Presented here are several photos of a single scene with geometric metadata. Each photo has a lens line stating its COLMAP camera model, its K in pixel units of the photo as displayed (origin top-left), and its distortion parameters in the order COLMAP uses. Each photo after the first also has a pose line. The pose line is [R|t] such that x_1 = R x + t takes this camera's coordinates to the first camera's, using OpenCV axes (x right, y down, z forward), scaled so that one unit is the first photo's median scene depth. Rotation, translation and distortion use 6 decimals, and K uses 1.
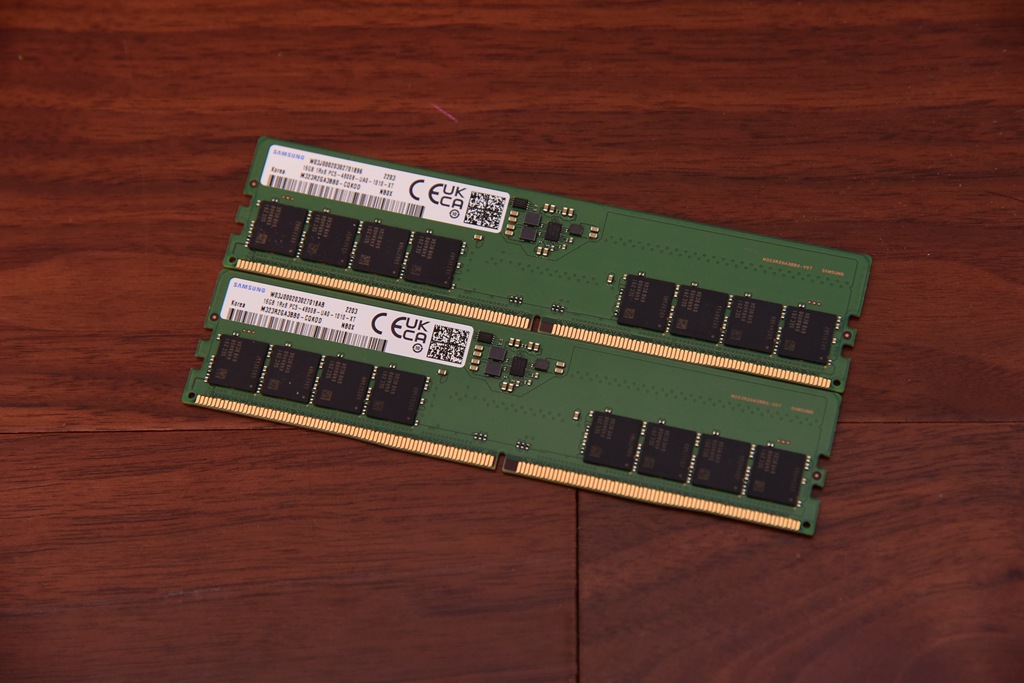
lens RADIAL K [[3570.3, 0, 570.4], [0, 3570.3, 352.6], [0, 0, 1]] dist [0.465964, 0.000000]
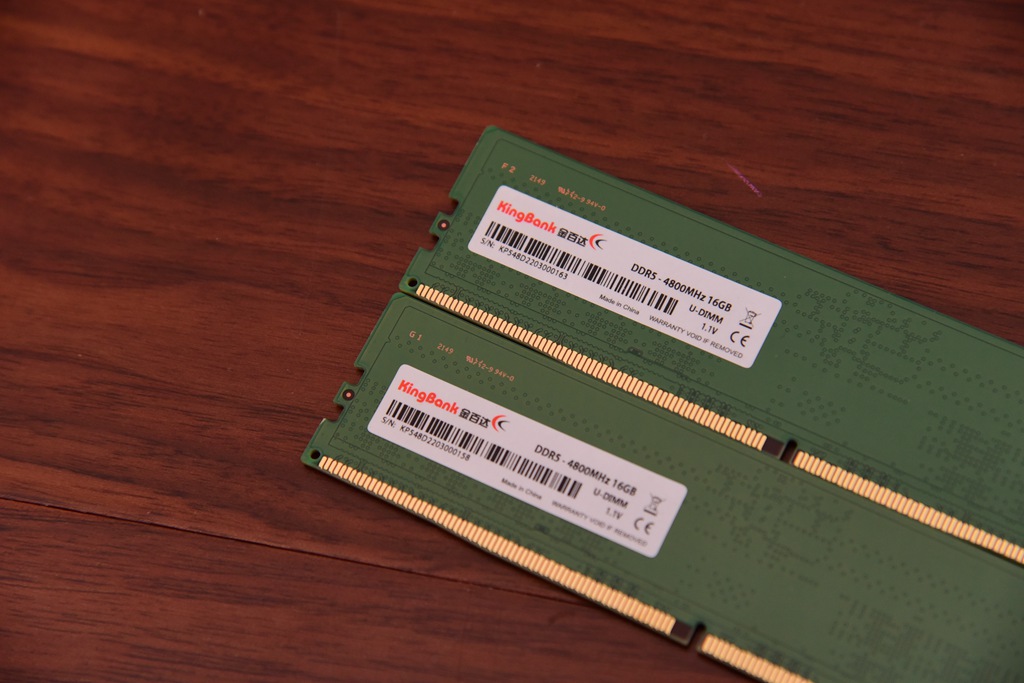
lens RADIAL K [[3570.3, 0, 456.7], [0, 3570.3, 266.7], [0, 0, 1]] dist [0.465964, 0.000000]
pose [[0.976600, 0.179835, -0.117949, -0.004044], [-0.185043, 0.982118, -0.034701, -0.014959], [0.109599, 0.055715, 0.992413, 0.290021]]
